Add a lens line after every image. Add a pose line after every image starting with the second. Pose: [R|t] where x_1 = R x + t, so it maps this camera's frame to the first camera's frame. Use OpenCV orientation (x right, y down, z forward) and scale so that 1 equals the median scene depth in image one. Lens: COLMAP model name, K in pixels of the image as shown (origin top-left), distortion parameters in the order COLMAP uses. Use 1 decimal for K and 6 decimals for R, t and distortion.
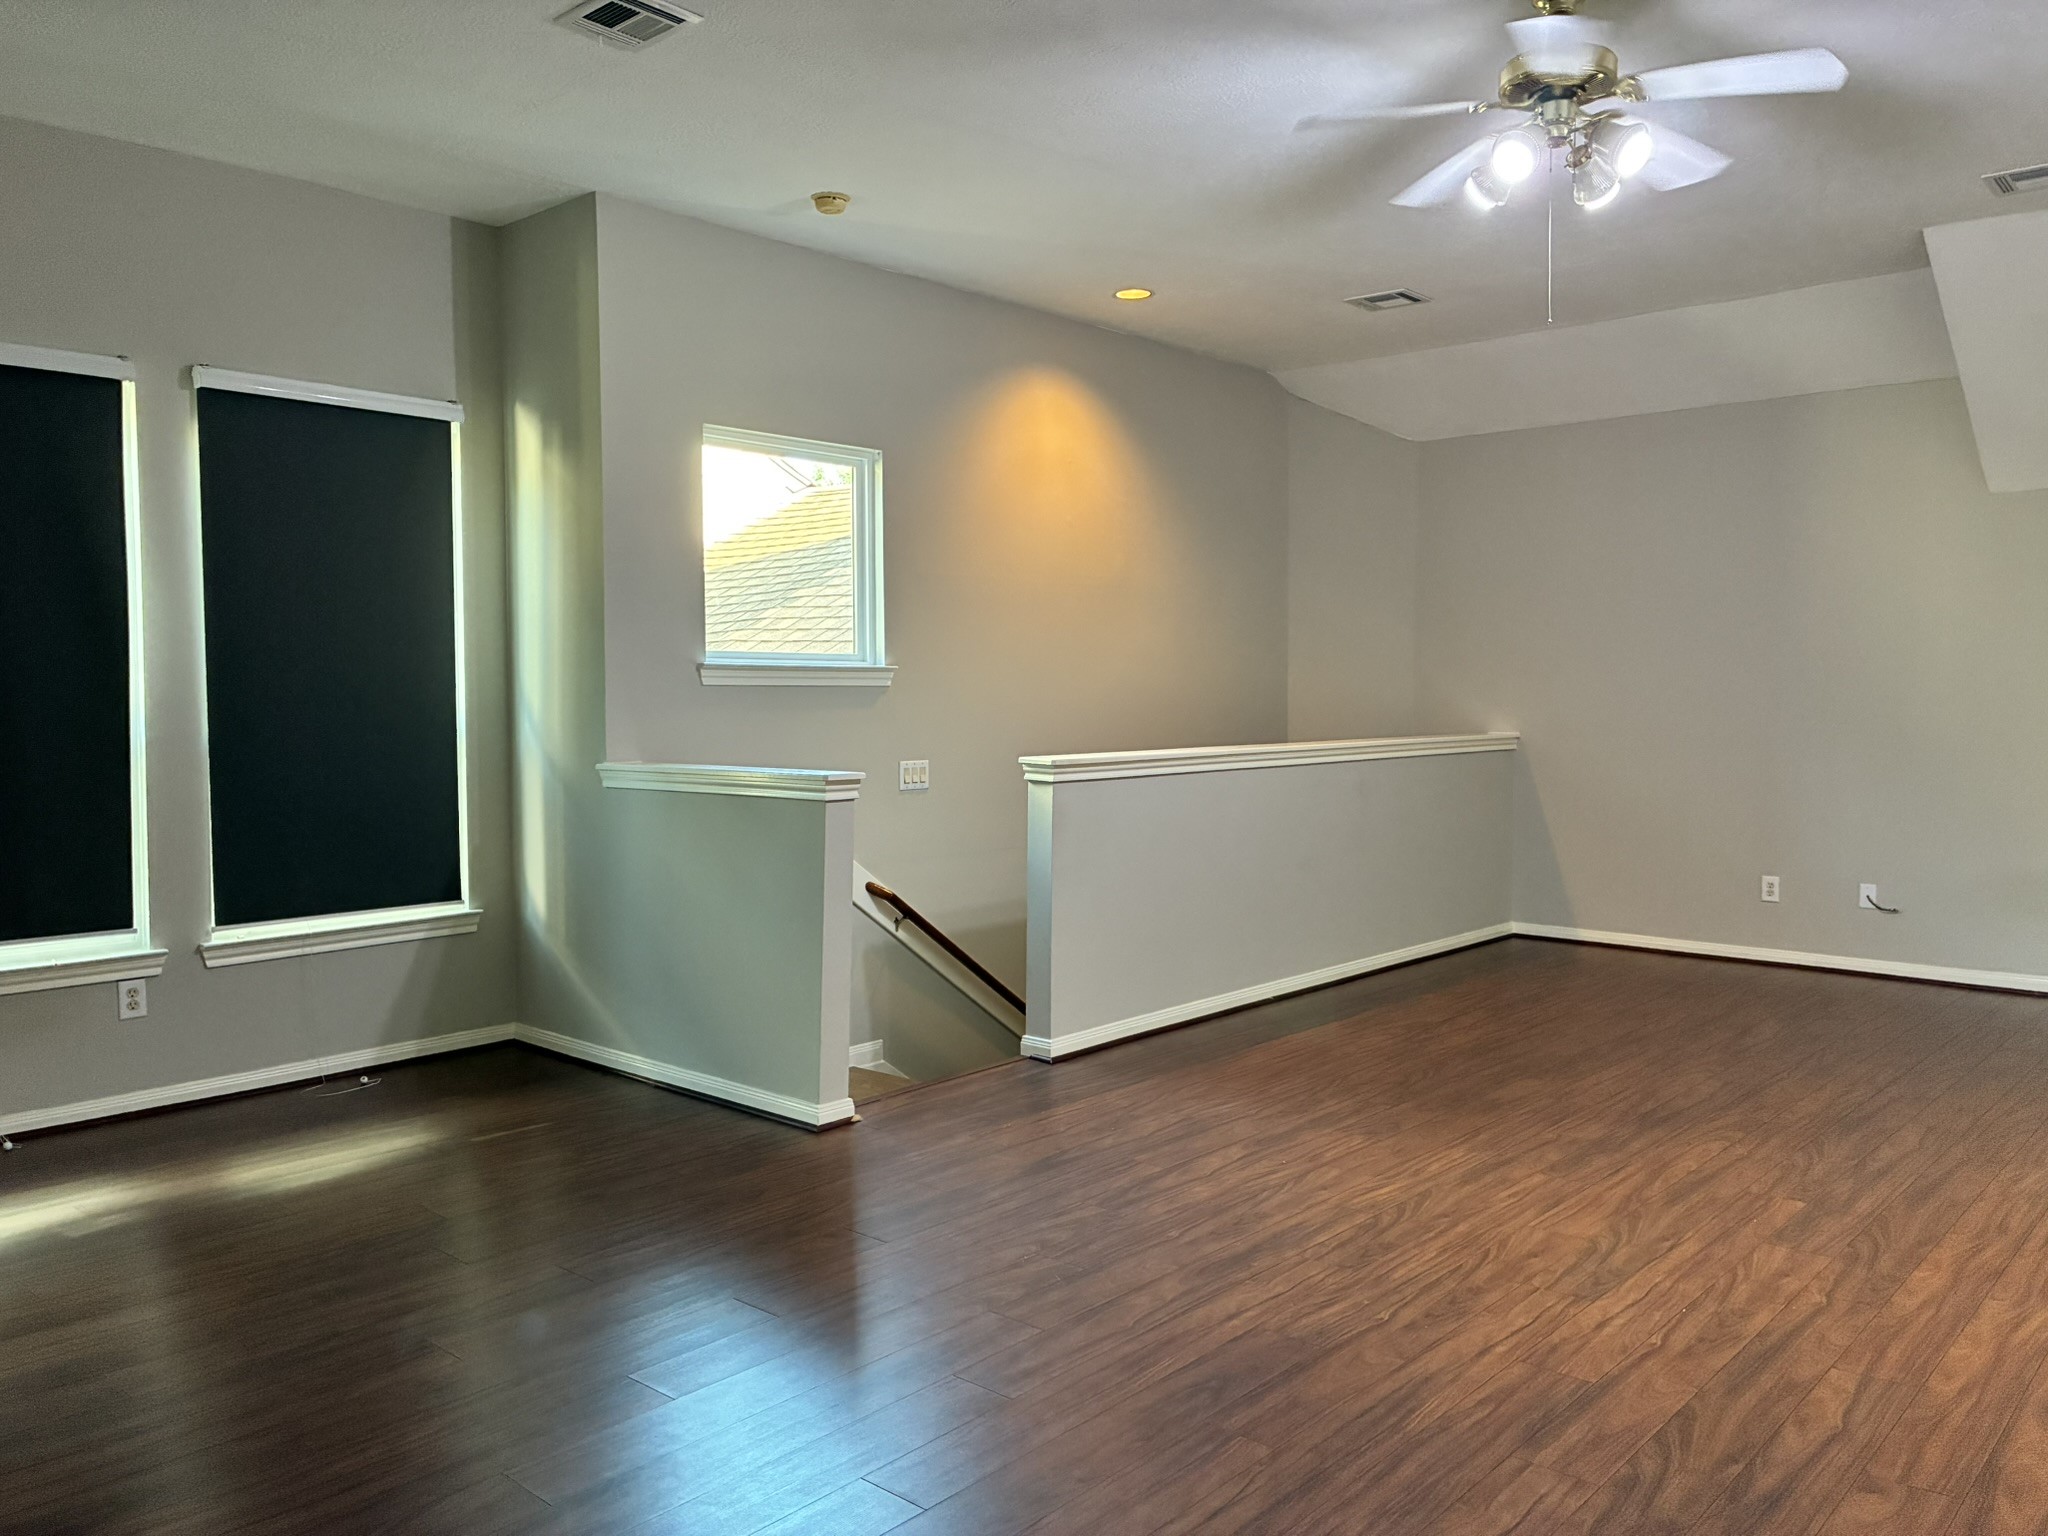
lens RADIAL K [[1562.5, 0, 1006.1], [0, 1562.5, 759.9], [0, 0, 1]] dist [0.040519, -0.047056]
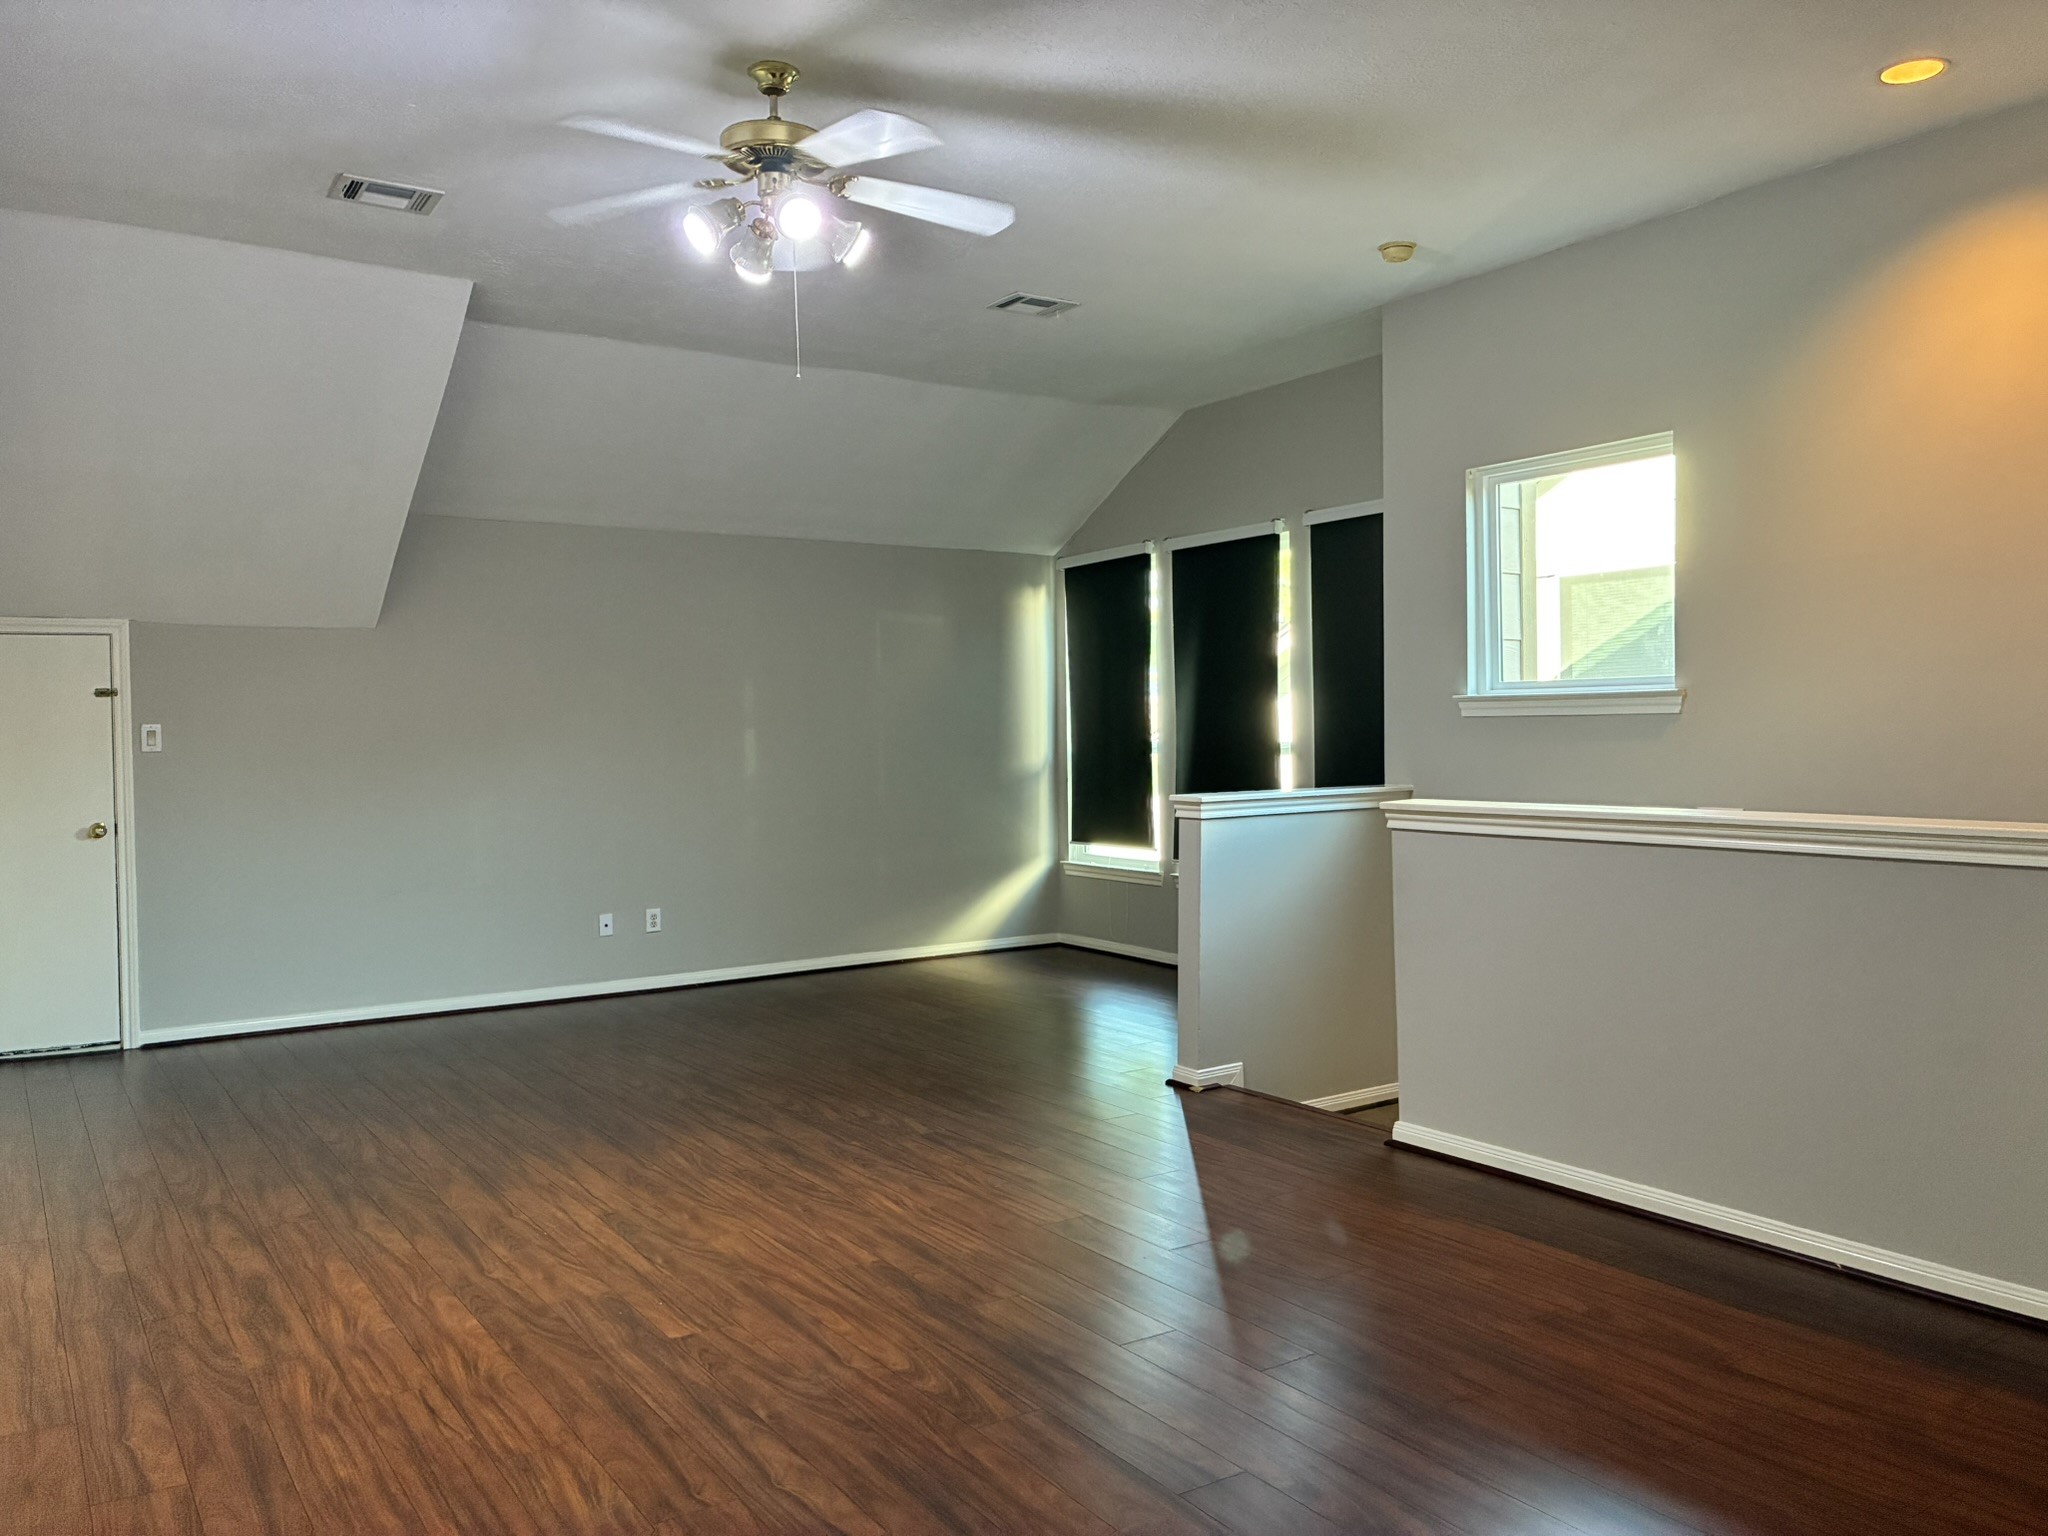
lens RADIAL K [[1562.5, 0, 1009.0], [0, 1562.5, 769.6], [0, 0, 1]] dist [0.040519, -0.047056]
pose [[-0.256501, 0.029672, -0.966088, 1.323417], [-0.031295, 0.998750, 0.038984, -0.064920], [0.966037, 0.040233, -0.255251, 1.438706]]
